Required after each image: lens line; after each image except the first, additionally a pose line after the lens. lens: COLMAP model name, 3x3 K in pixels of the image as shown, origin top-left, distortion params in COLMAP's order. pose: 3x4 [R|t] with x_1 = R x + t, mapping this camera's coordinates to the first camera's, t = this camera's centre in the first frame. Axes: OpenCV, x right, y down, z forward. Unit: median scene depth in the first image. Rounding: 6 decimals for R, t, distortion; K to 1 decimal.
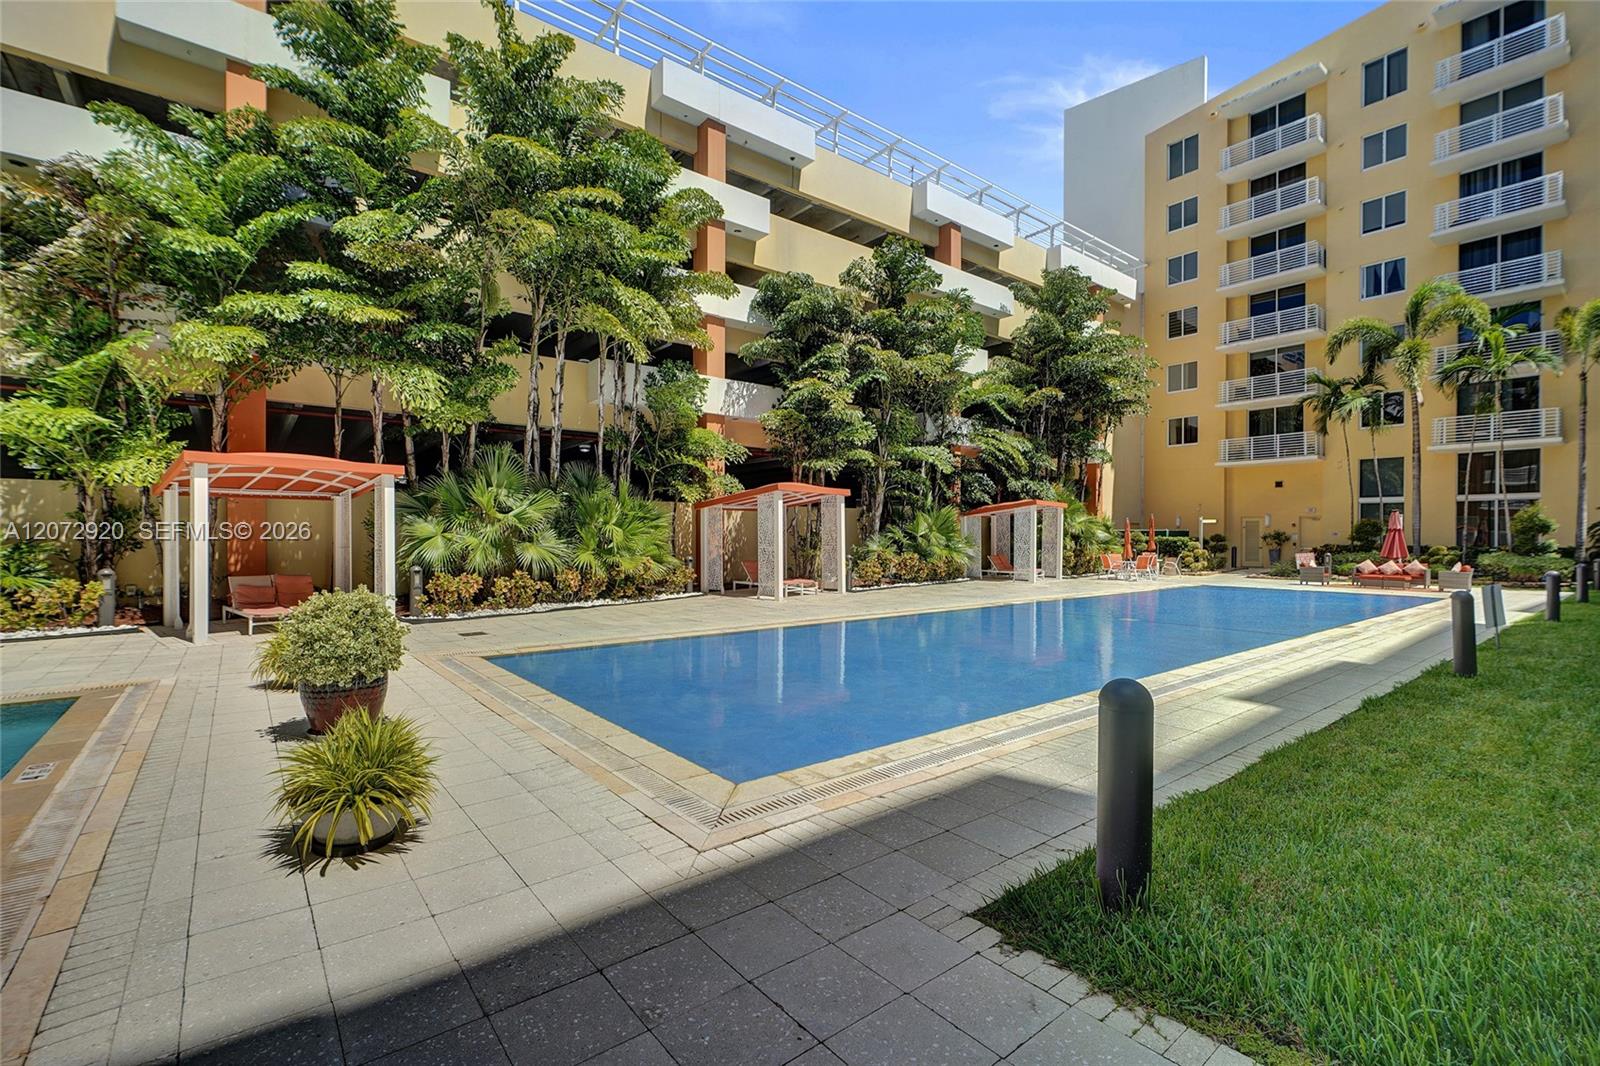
lens RADIAL K [[710.5, 0, 789.0], [0, 710.5, 536.6], [0, 0, 1]] dist [0.001094, 0.001629]
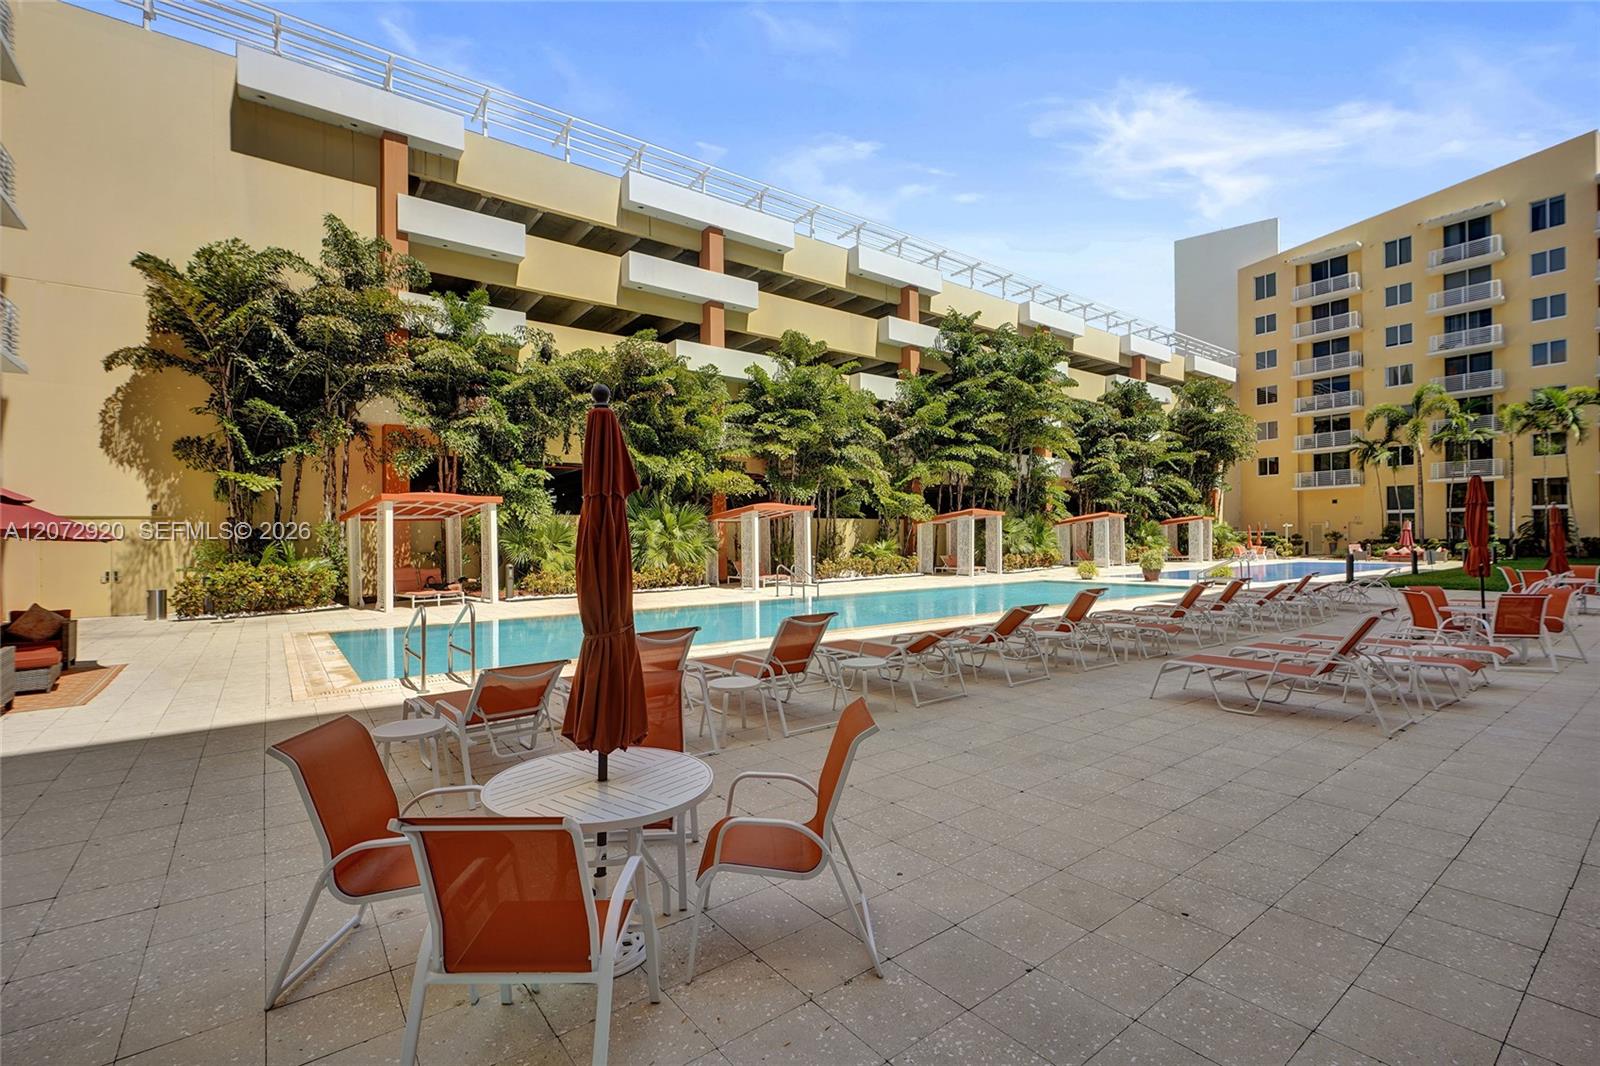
lens RADIAL K [[710.5, 0, 798.1], [0, 710.5, 540.6], [0, 0, 1]] dist [0.001094, 0.001629]
pose [[0.999619, -0.014066, -0.023763, -0.718375], [0.013939, 0.999888, -0.005484, 0.005961], [0.023838, 0.005151, 0.999703, -0.933836]]
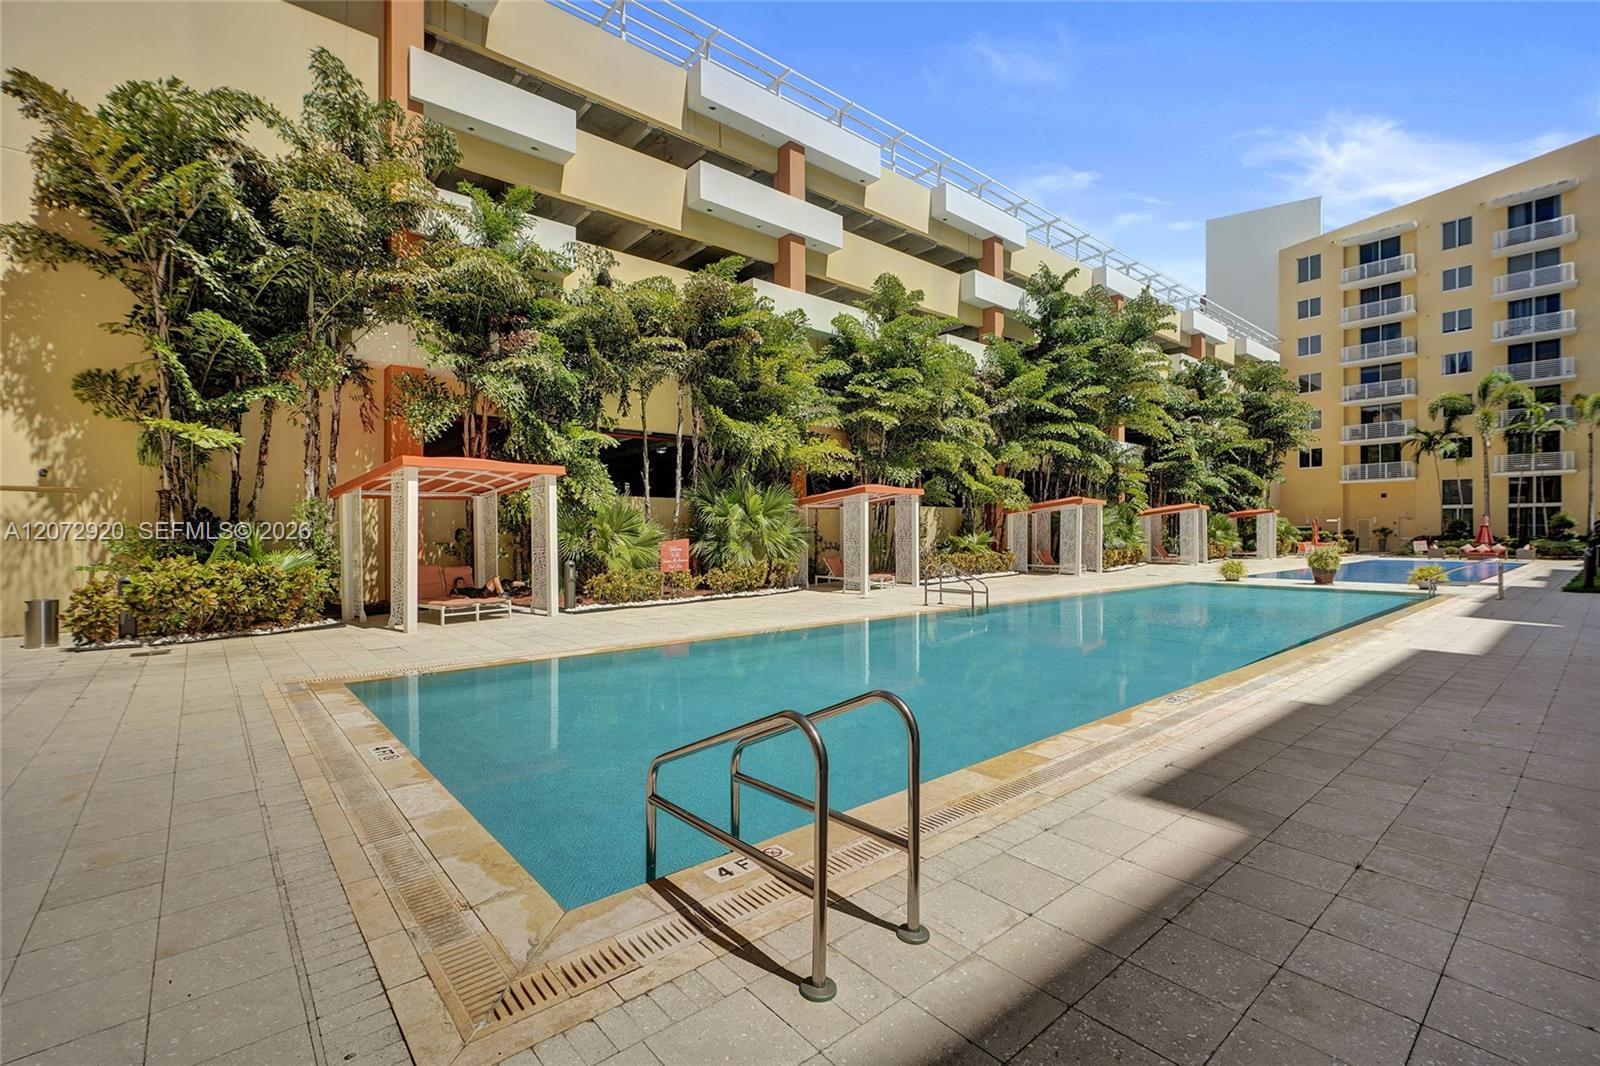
lens RADIAL K [[710.5, 0, 802.4], [0, 710.5, 532.8], [0, 0, 1]] dist [0.001094, 0.001629]
pose [[0.999275, -0.006279, 0.037555, -0.920200], [0.006462, 0.999968, -0.004765, 0.004803], [-0.037524, 0.005004, 0.999283, -0.696741]]
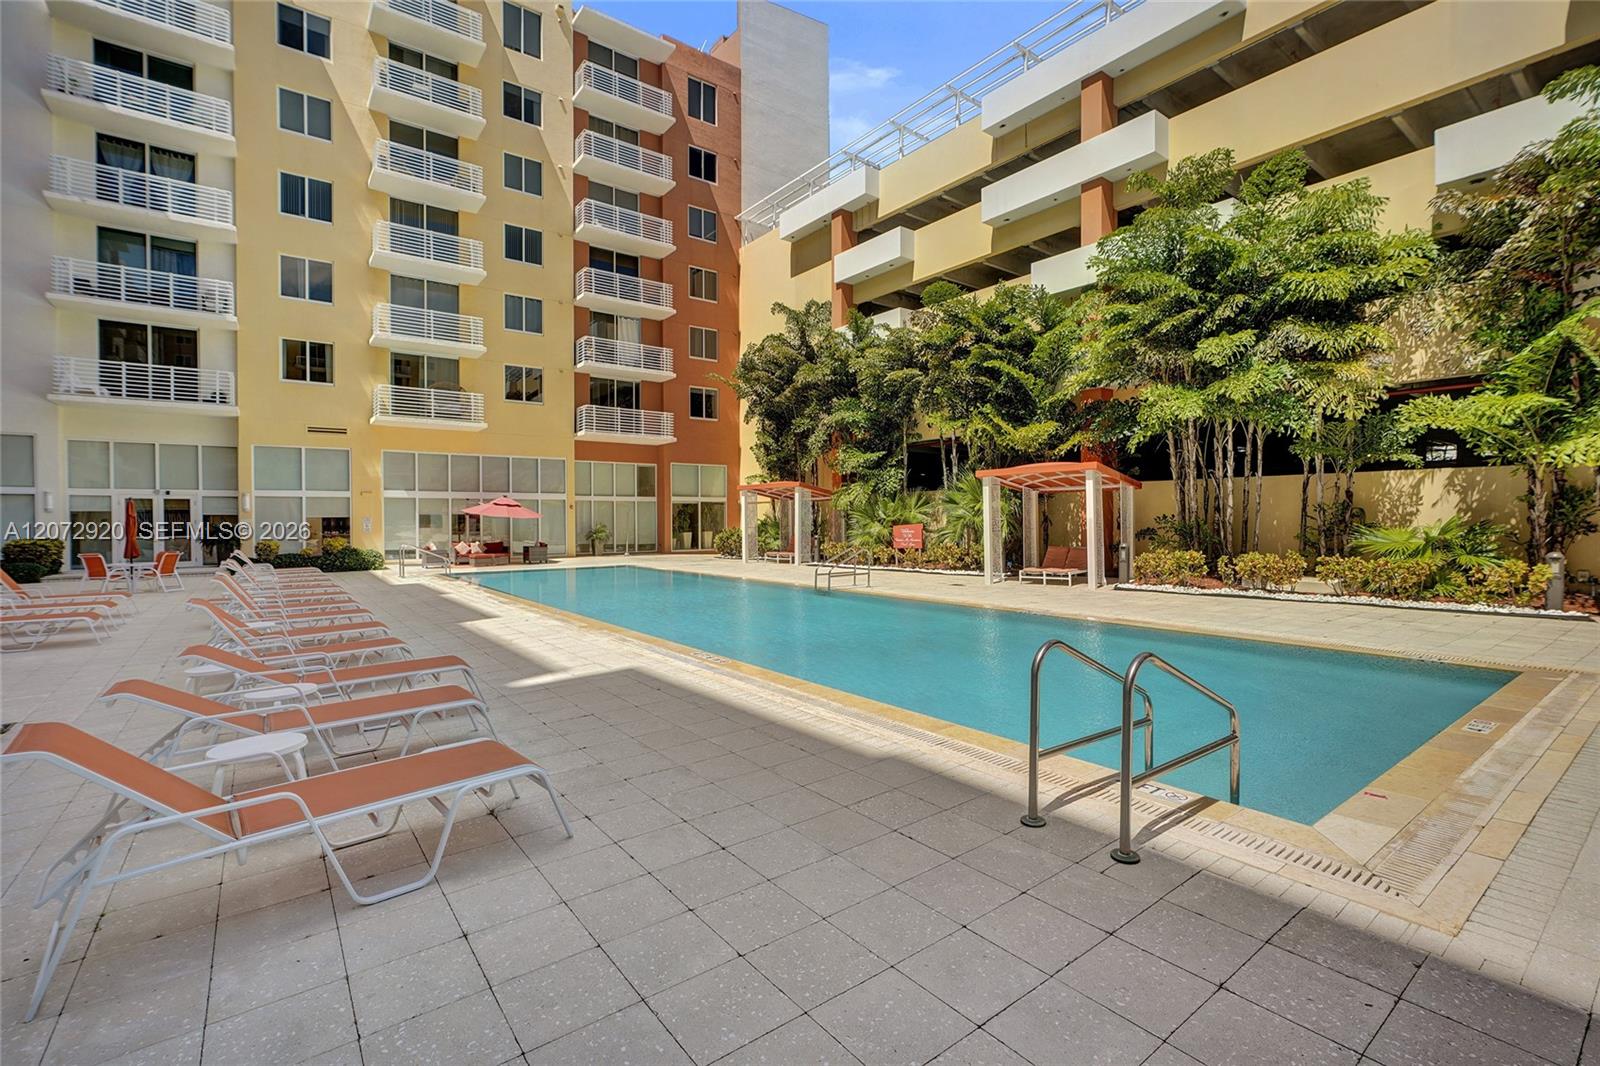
lens RADIAL K [[710.5, 0, 816.7], [0, 710.5, 523.1], [0, 0, 1]] dist [0.001094, 0.001629]
pose [[-0.001268, 0.007055, -0.999974, 0.024036], [-0.002926, 0.999971, 0.007059, 0.000976], [0.999995, 0.002934, -0.001247, -0.017051]]
